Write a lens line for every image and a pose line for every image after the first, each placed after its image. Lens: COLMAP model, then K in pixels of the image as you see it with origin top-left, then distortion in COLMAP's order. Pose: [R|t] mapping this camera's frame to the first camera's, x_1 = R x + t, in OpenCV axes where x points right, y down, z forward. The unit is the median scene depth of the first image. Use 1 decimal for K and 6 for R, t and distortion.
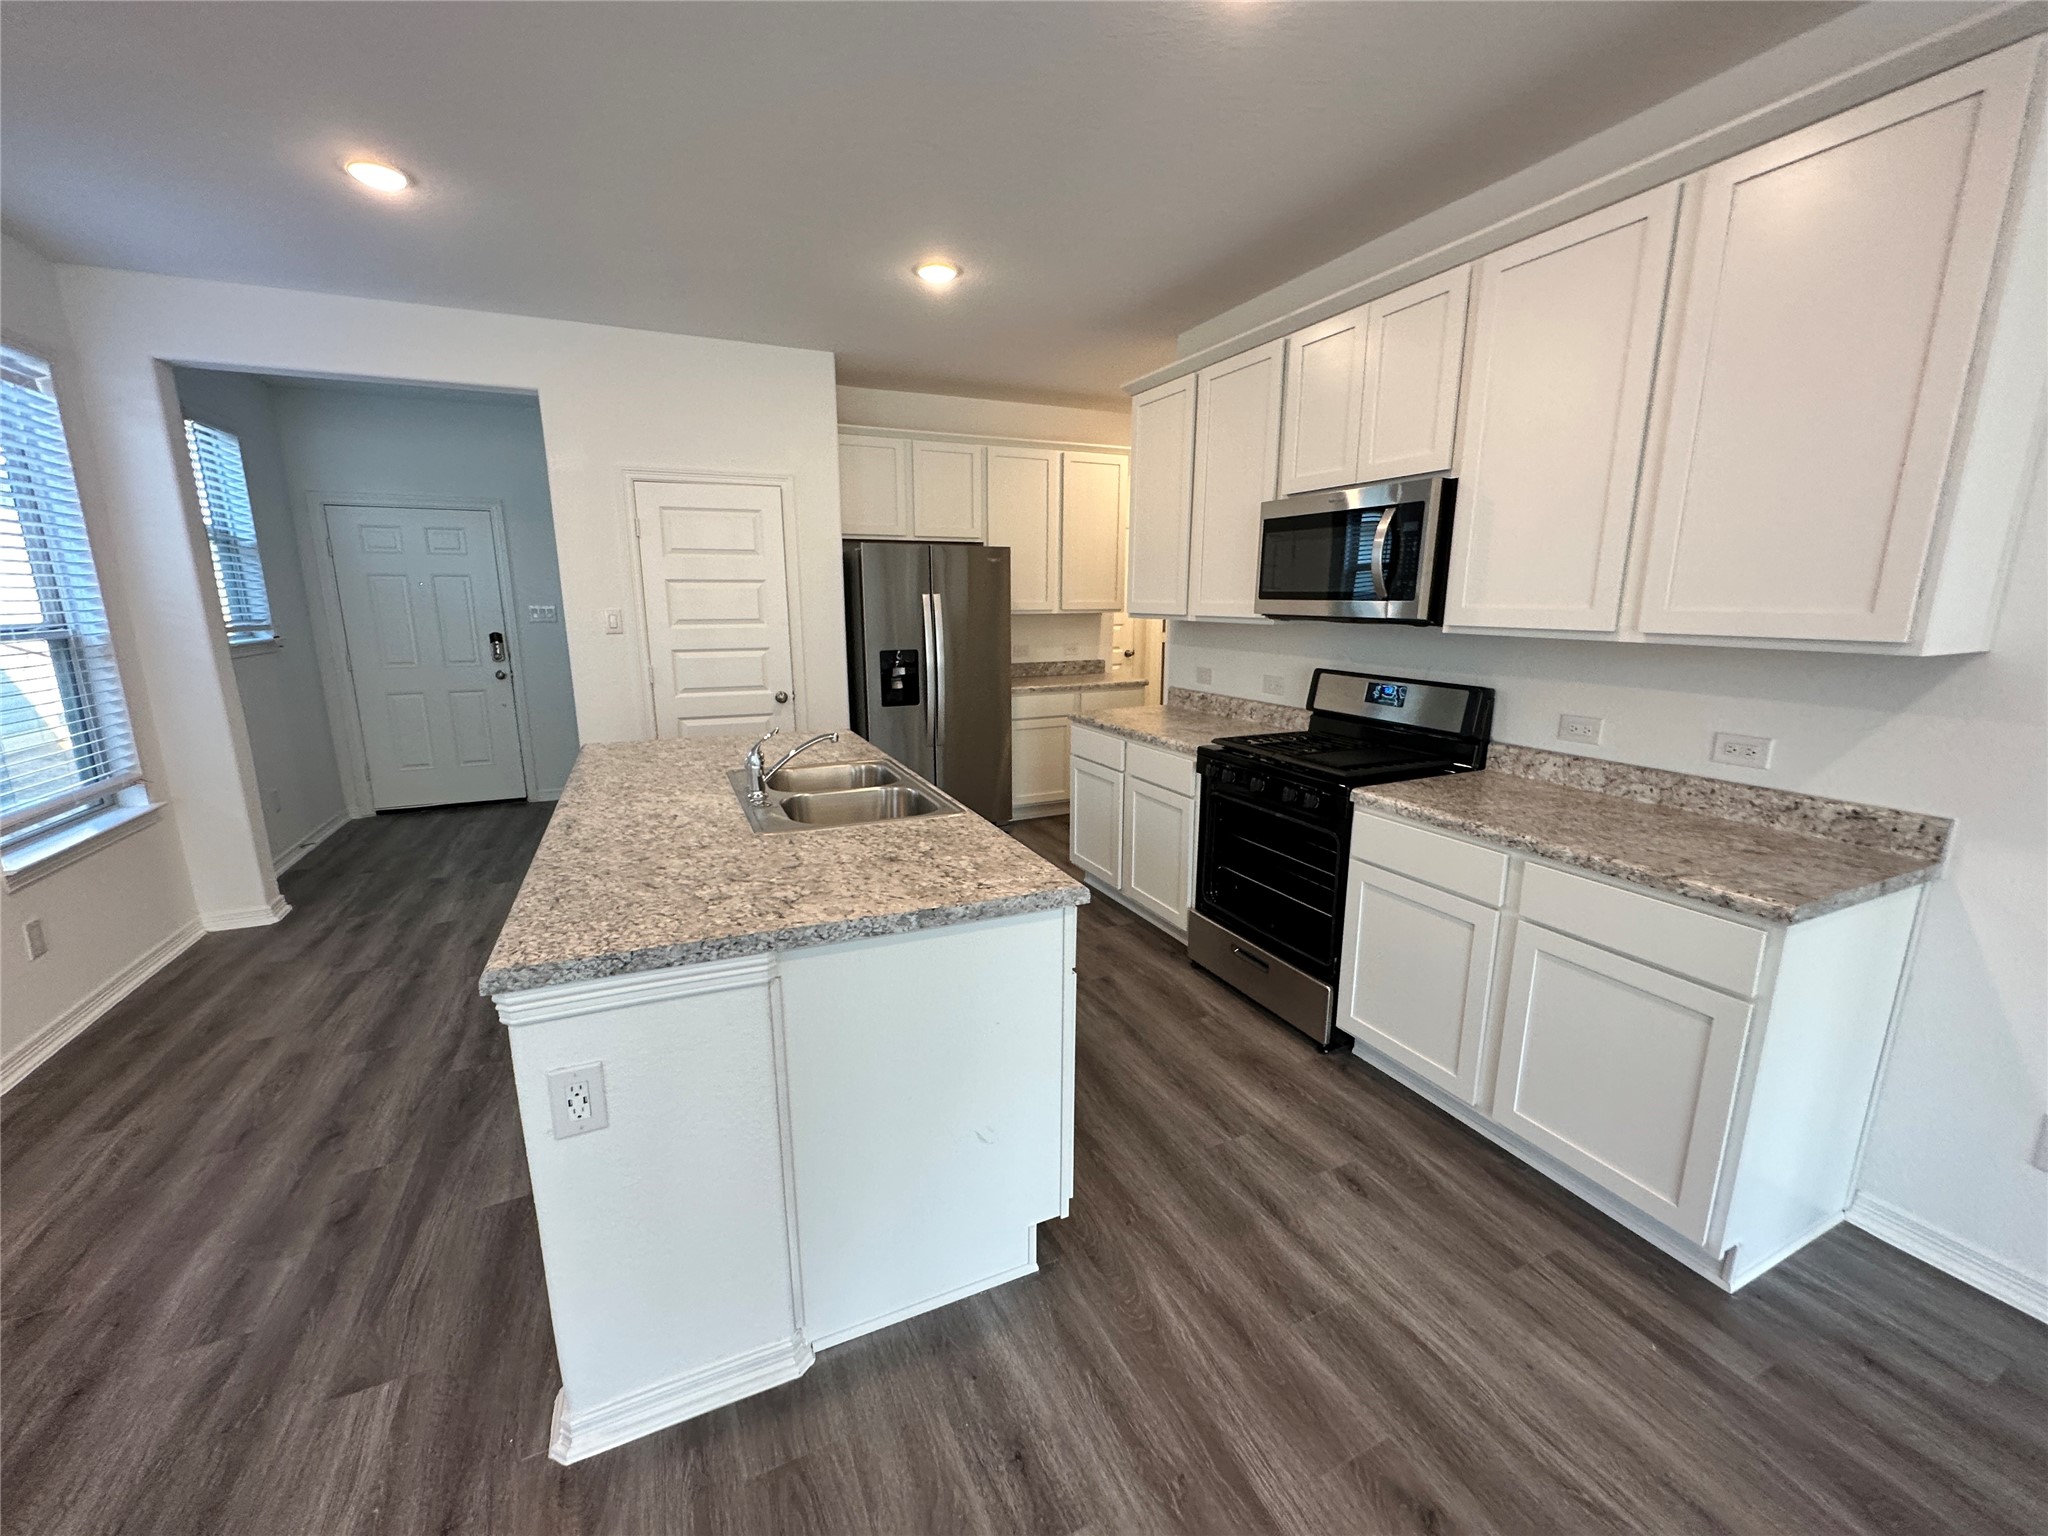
lens RADIAL K [[817.7, 0, 981.8], [0, 817.7, 774.3], [0, 0, 1]] dist [-0.002835, 0.000038]
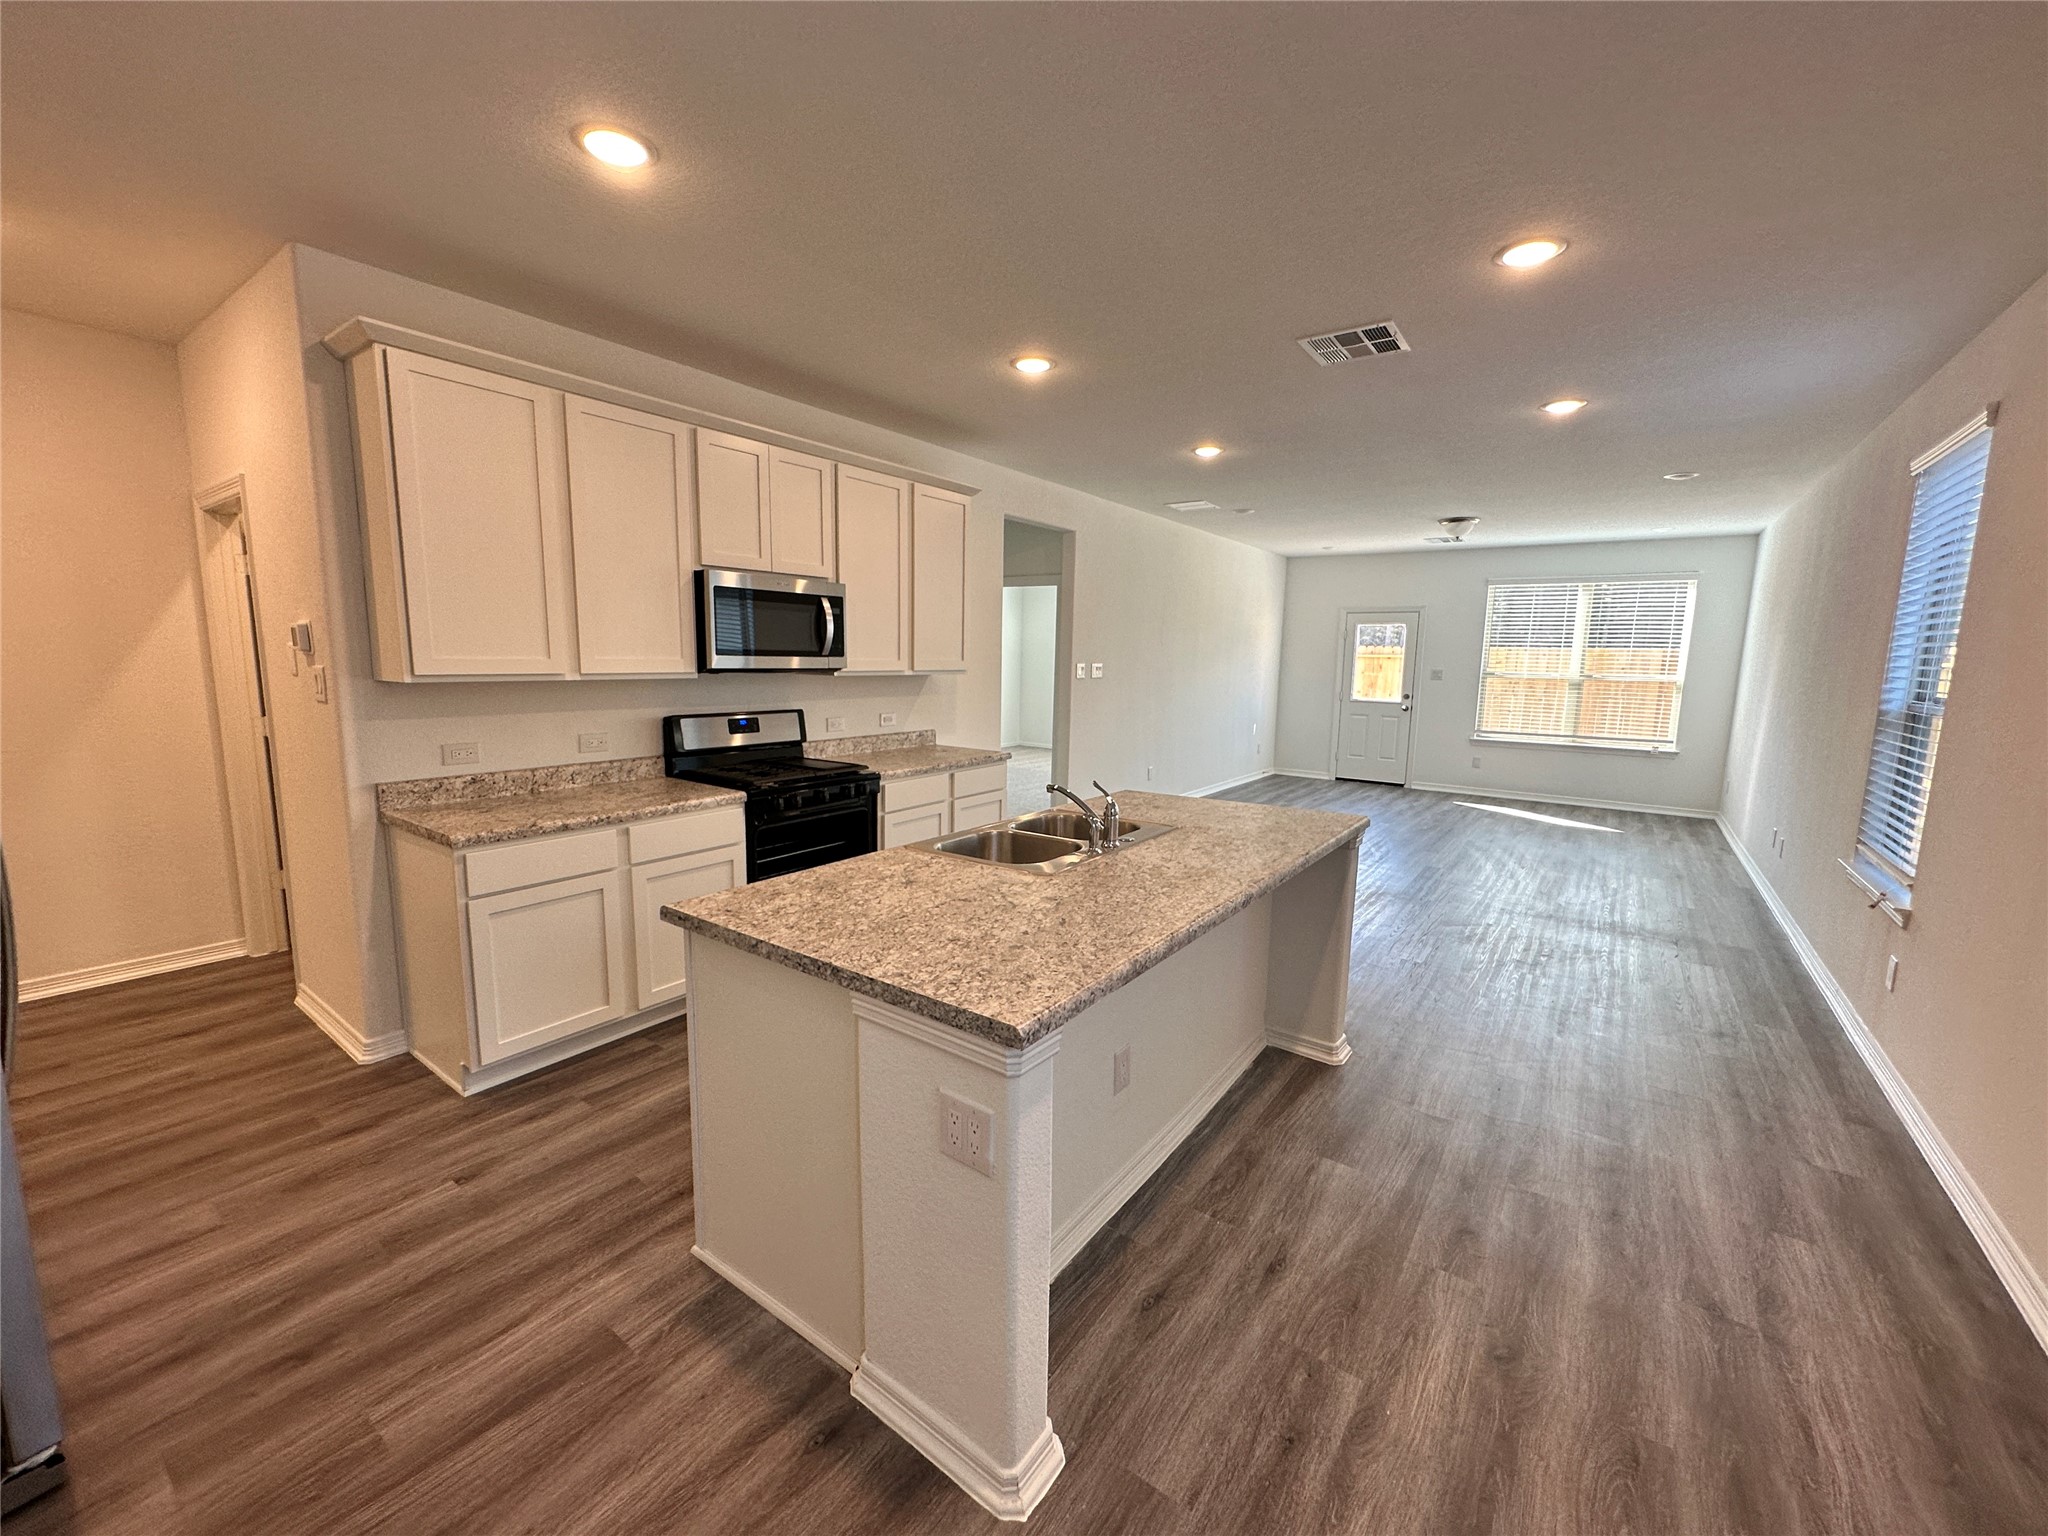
lens RADIAL K [[817.7, 0, 1020.3], [0, 817.7, 762.3], [0, 0, 1]] dist [-0.002835, 0.000038]
pose [[-0.504422, -0.144234, 0.851325, -1.221765], [0.154547, 0.954947, 0.253361, -0.353837], [-0.849514, 0.259370, -0.459406, 1.397565]]
